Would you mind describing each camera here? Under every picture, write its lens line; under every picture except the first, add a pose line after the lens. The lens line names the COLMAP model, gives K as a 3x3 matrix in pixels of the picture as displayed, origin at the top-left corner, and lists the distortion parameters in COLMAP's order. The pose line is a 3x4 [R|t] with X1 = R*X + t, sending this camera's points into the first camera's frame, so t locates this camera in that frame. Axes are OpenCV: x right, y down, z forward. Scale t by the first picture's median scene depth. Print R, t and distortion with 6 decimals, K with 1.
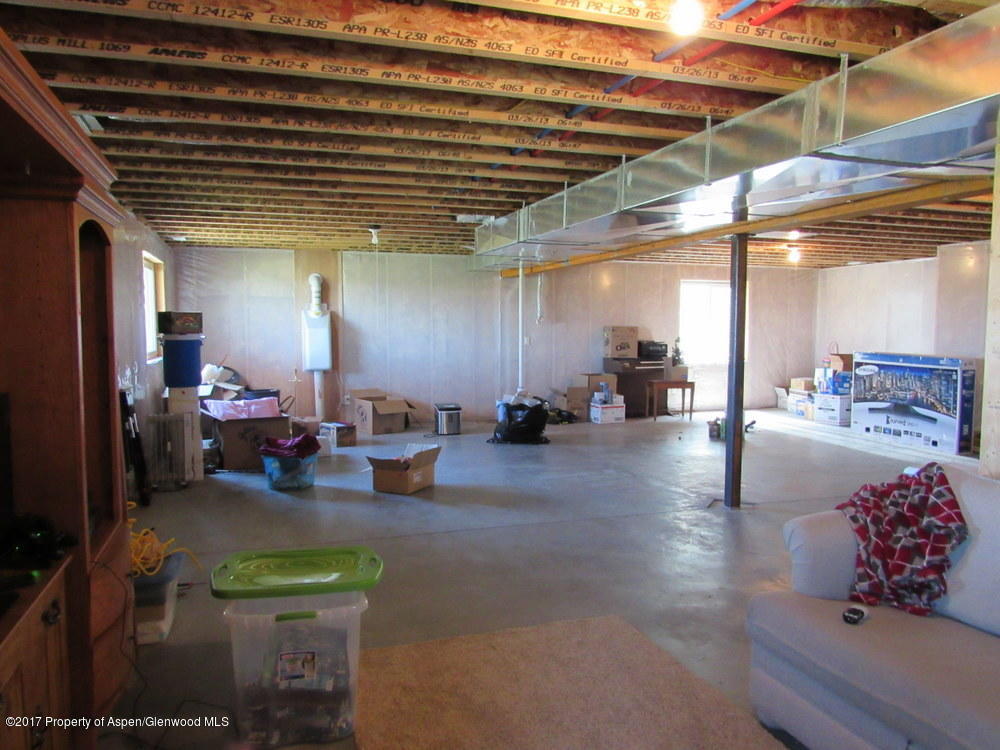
lens RADIAL K [[721.1, 0, 500.0], [0, 721.1, 373.5], [0, 0, 1]] dist [-0.020264, 0.005864]
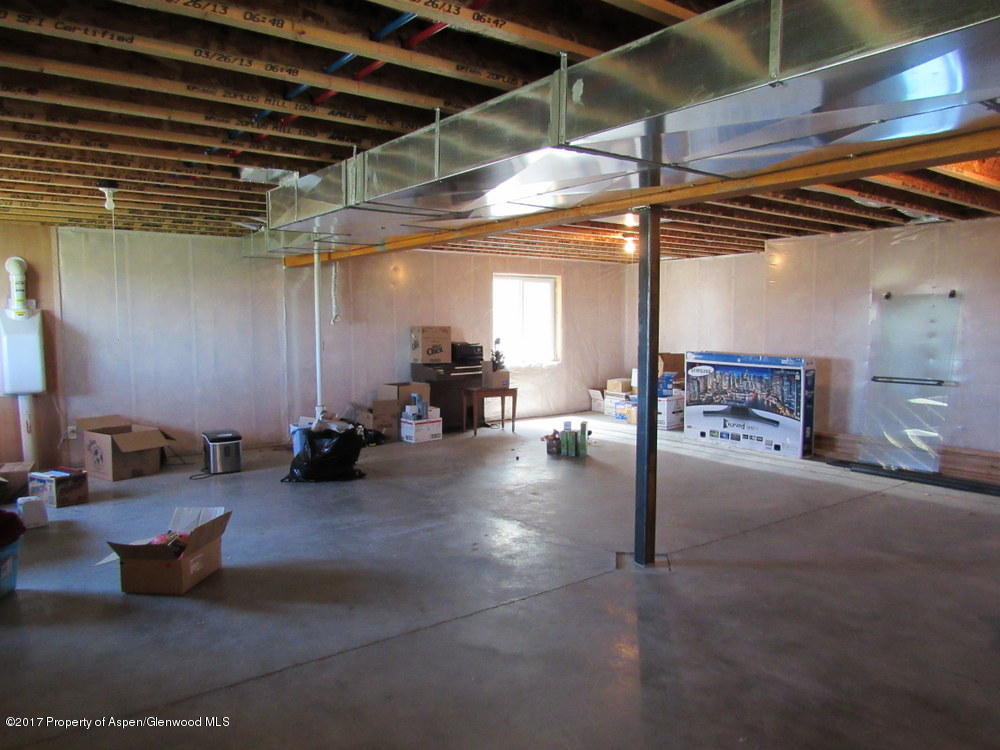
lens RADIAL K [[721.1, 0, 496.1], [0, 721.1, 372.3], [0, 0, 1]] dist [-0.020264, 0.005864]
pose [[0.947520, -0.030125, 0.318273, -0.040056], [0.029668, 0.999540, 0.006285, -0.017206], [-0.318316, 0.003487, 0.947978, 0.203304]]
